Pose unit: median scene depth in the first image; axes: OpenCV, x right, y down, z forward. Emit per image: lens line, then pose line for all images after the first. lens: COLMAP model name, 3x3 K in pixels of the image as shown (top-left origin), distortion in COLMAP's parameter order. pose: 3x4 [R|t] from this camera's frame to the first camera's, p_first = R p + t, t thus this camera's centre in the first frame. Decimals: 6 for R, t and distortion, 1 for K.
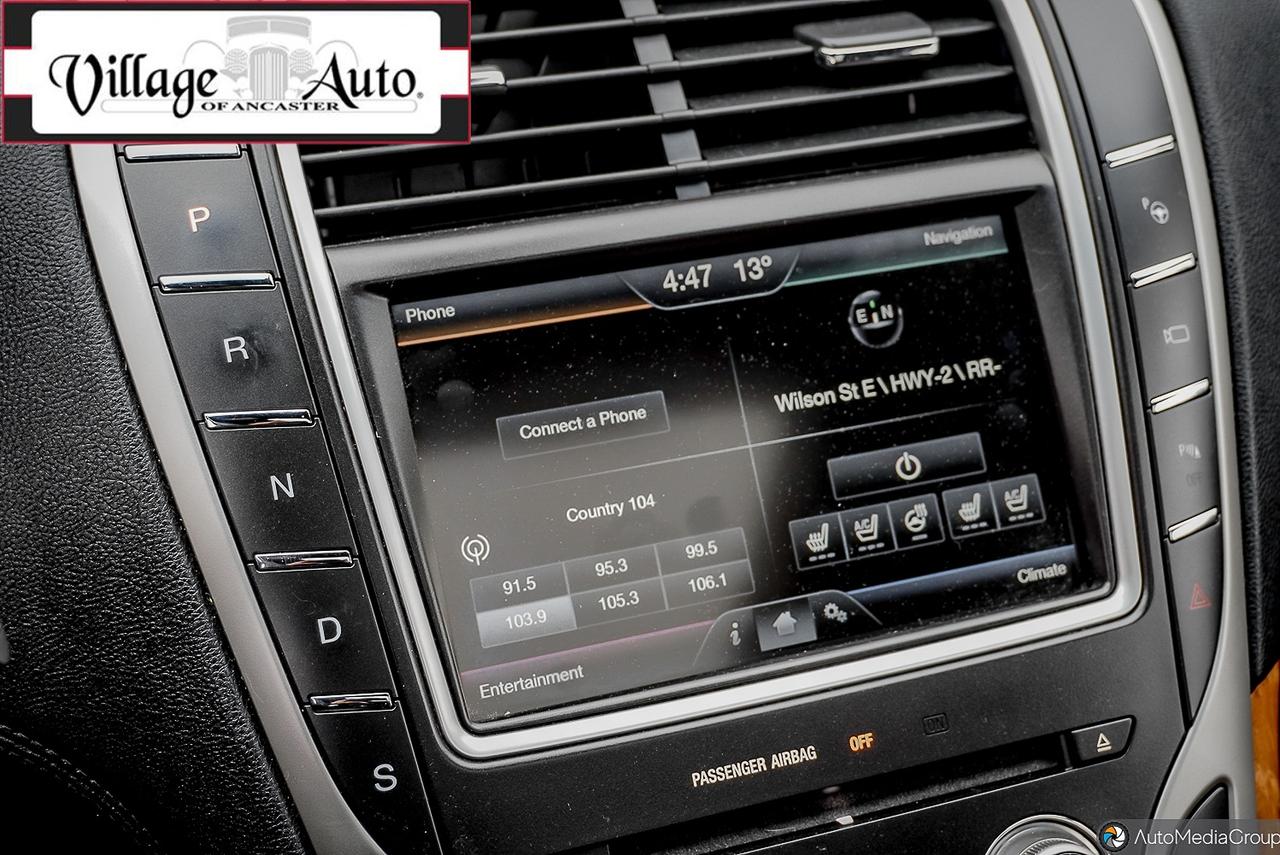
lens RADIAL K [[1816.5, 0, 638.5], [0, 1816.5, 432.1], [0, 0, 1]] dist [0.015624, 0.000000]
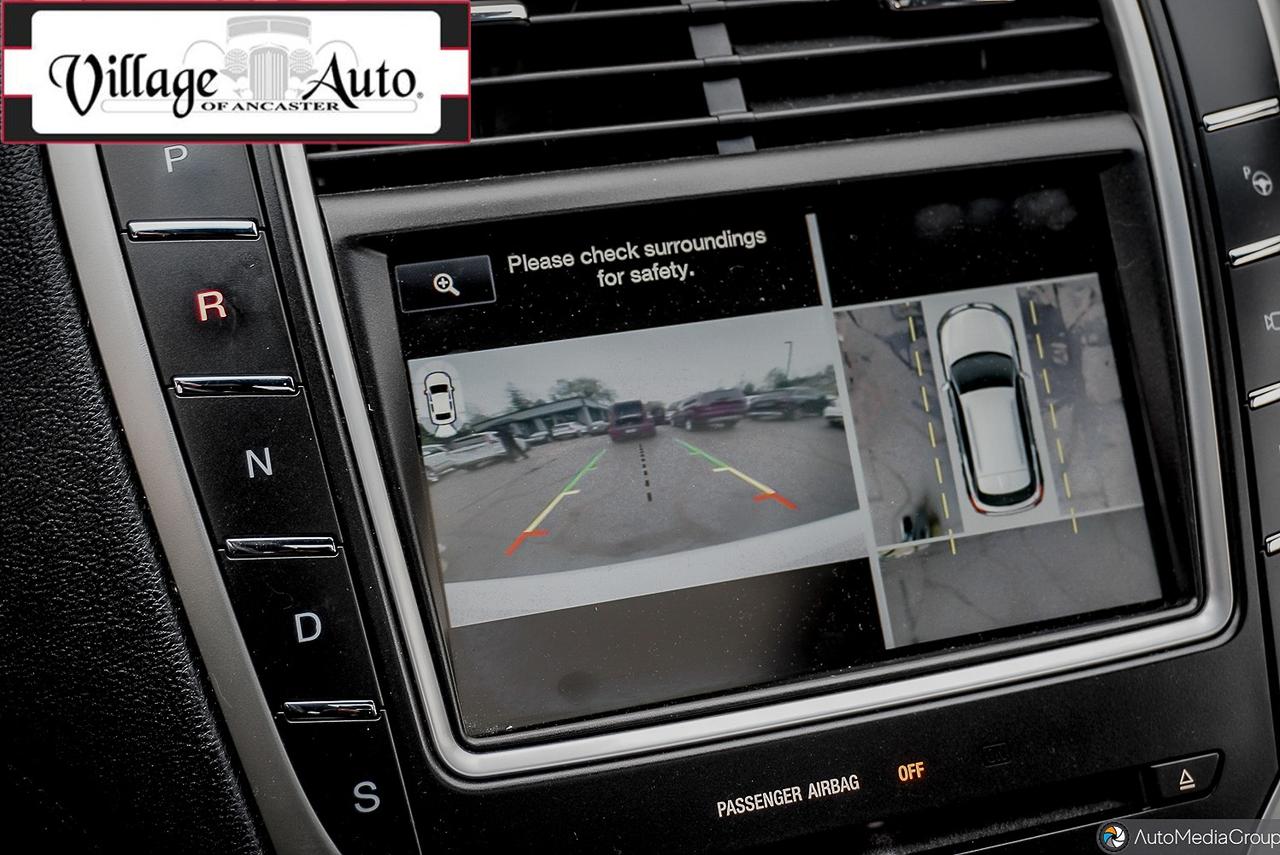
lens RADIAL K [[1816.5, 0, 642.6], [0, 1816.5, 422.7], [0, 0, 1]] dist [0.015624, 0.000000]
pose [[0.999312, 0.025154, -0.027272, 0.012802], [-0.025398, 0.999640, -0.008658, 0.012988], [0.027044, 0.009344, 0.999591, 0.118504]]
